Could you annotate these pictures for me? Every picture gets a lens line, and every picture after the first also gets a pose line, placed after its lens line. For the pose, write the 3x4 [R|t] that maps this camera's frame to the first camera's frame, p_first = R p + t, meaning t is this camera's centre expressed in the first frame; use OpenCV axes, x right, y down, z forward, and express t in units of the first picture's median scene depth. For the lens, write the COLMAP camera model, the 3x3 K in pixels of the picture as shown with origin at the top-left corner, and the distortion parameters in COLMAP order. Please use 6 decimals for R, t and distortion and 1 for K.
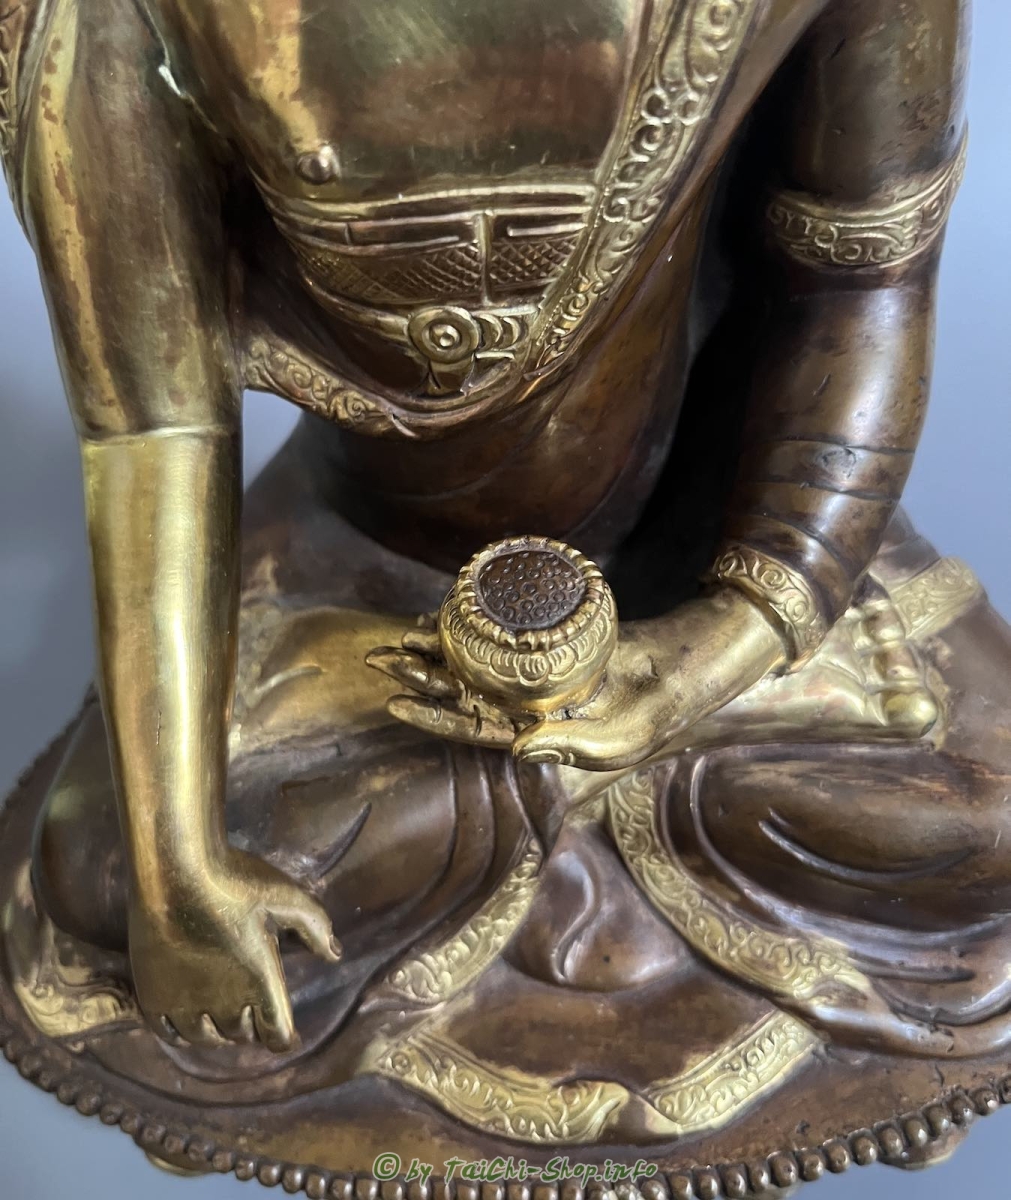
lens RADIAL K [[1104.2, 0, 505.5], [0, 1104.2, 600.0], [0, 0, 1]] dist [-0.050301, 0.006348]
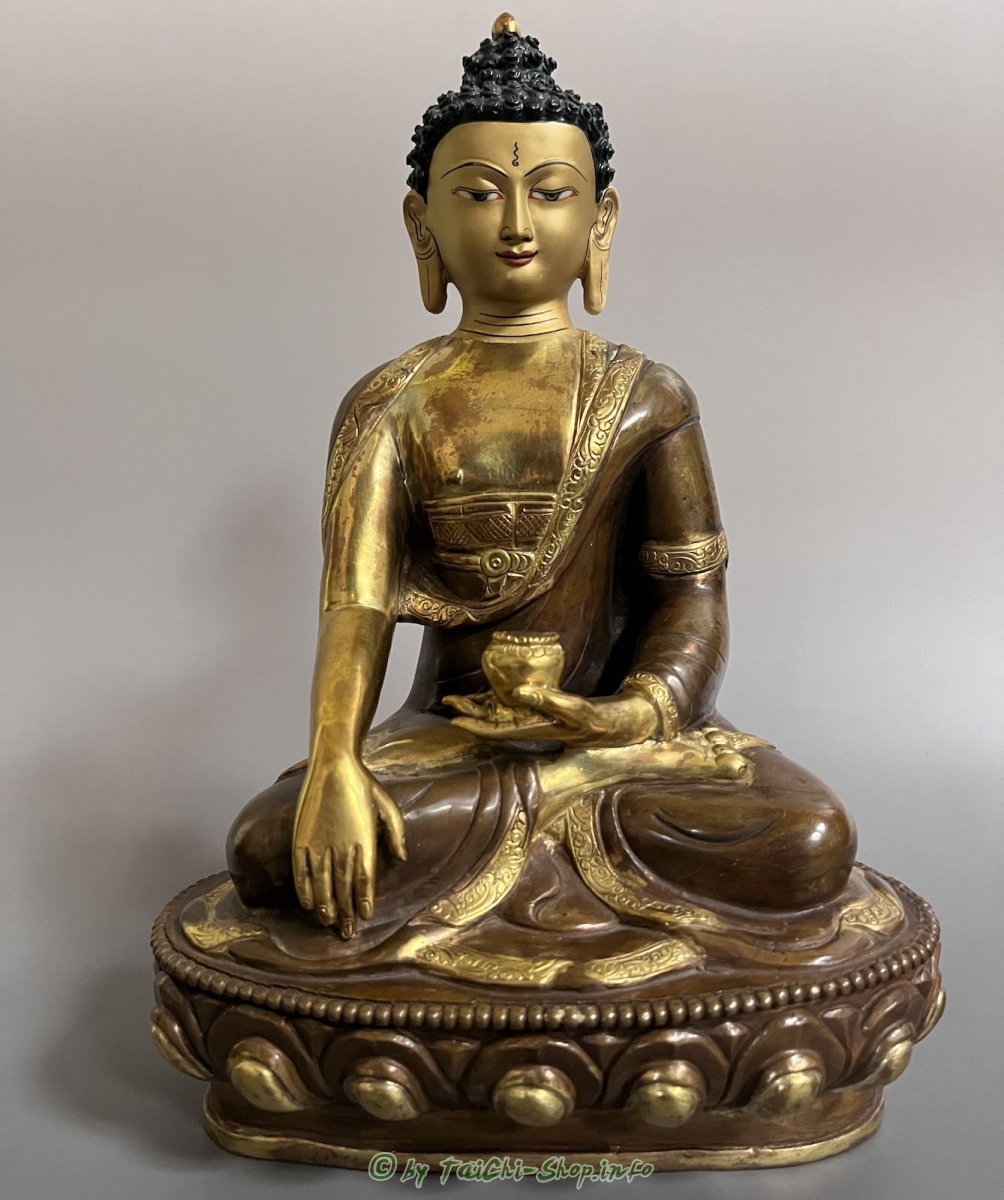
lens RADIAL K [[1080.0, 0, 502.0], [0, 1080.0, 600.0], [0, 0, 1]] dist [0.053257, 0.000549]
pose [[0.997630, 0.041191, -0.055120, 0.085076], [-0.068293, 0.690698, -0.719911, 1.405040], [0.008417, 0.721969, 0.691874, -0.518051]]
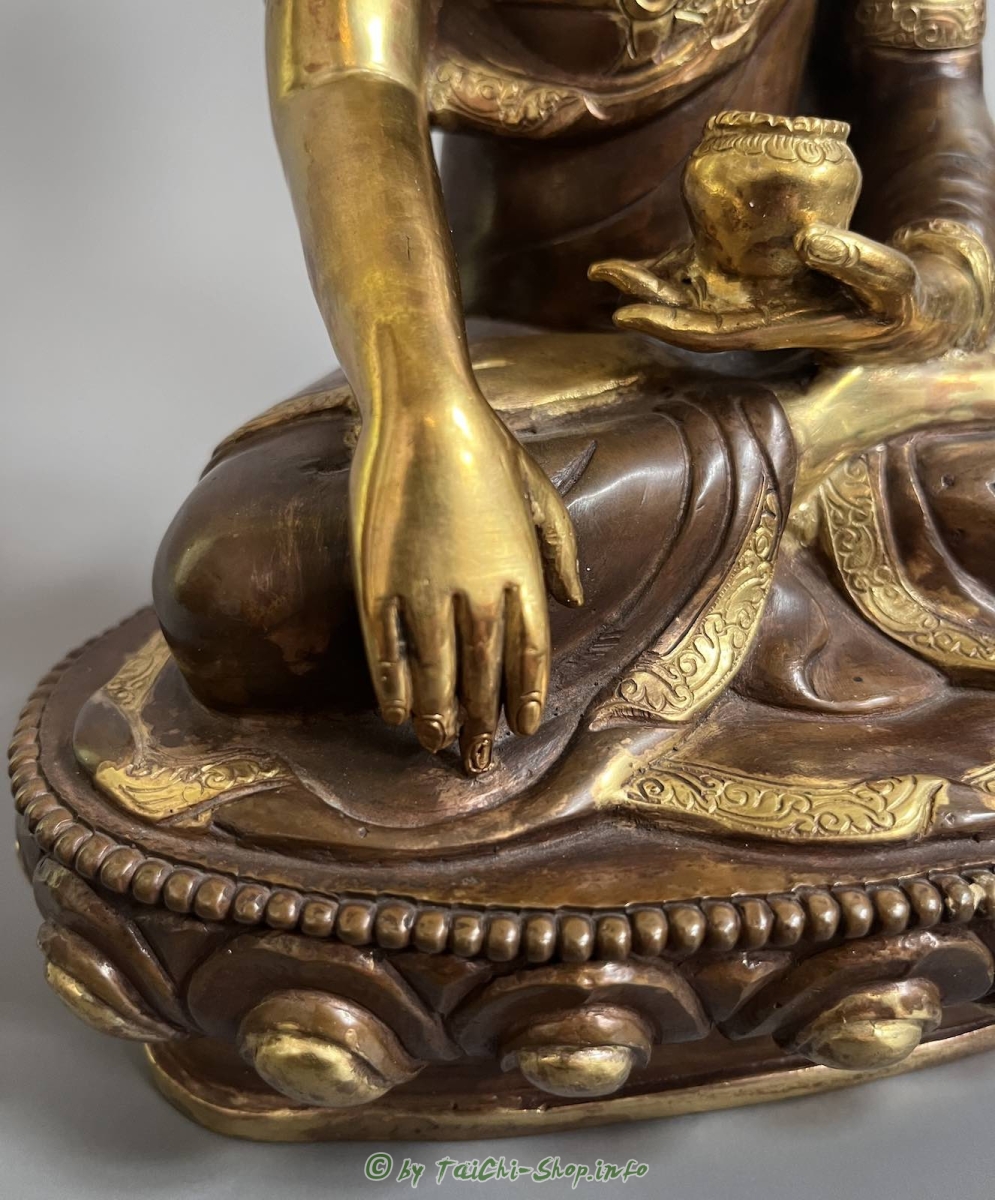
lens RADIAL K [[1099.2, 0, 500.6], [0, 1099.2, 566.5], [0, 0, 1]] dist [0.074261, -0.188581]
pose [[0.983227, -0.009817, 0.182123, -0.400308], [0.102333, 0.856258, -0.506311, 0.793176], [-0.150974, 0.516456, 0.842900, 0.347075]]
